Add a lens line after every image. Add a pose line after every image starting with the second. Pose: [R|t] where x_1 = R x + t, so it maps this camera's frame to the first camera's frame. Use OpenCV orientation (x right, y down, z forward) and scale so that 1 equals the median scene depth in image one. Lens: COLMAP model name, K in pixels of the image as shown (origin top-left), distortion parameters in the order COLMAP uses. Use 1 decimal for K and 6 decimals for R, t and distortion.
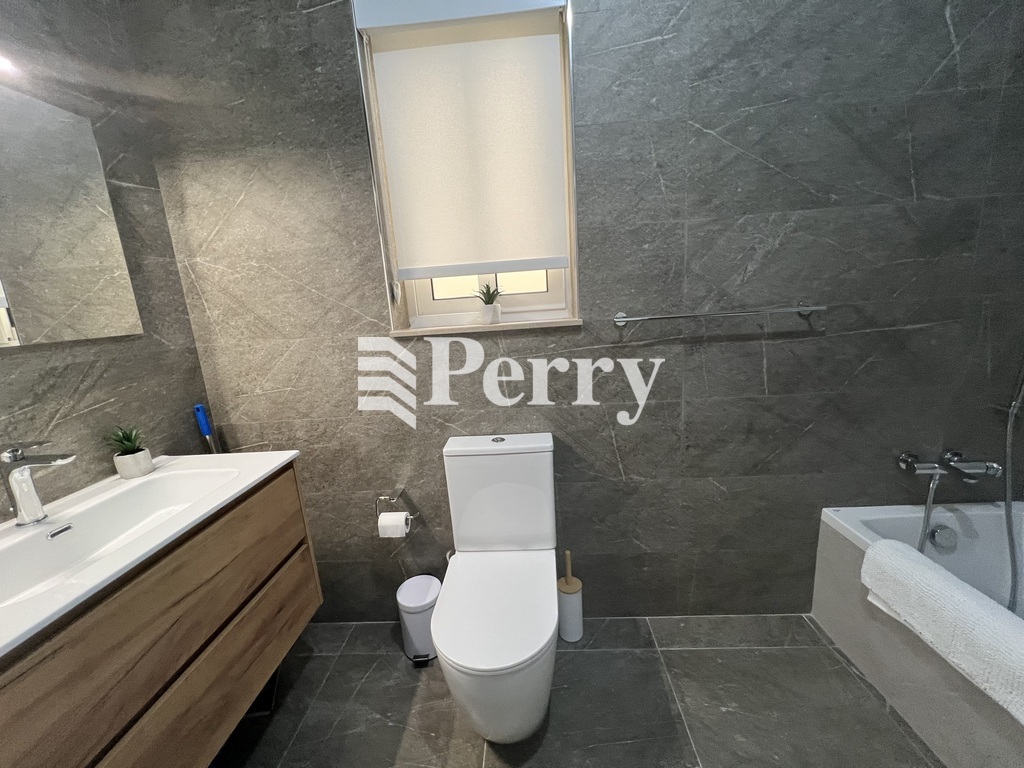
lens RADIAL K [[410.9, 0, 511.2], [0, 410.9, 385.6], [0, 0, 1]] dist [0.001580, 0.000378]
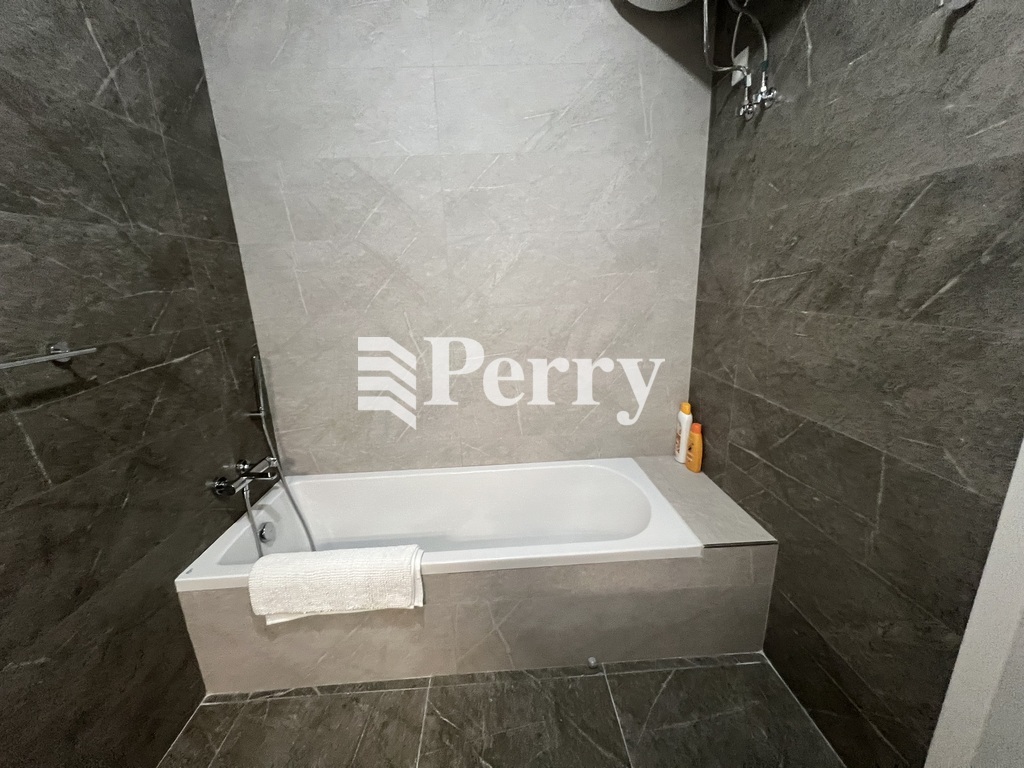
lens RADIAL K [[410.9, 0, 512.4], [0, 410.9, 385.1], [0, 0, 1]] dist [0.001580, 0.000378]
pose [[-0.099050, -0.185979, 0.977548, -0.065994], [0.241861, 0.948420, 0.204944, -0.093363], [-0.965242, 0.256731, -0.048960, 0.296696]]
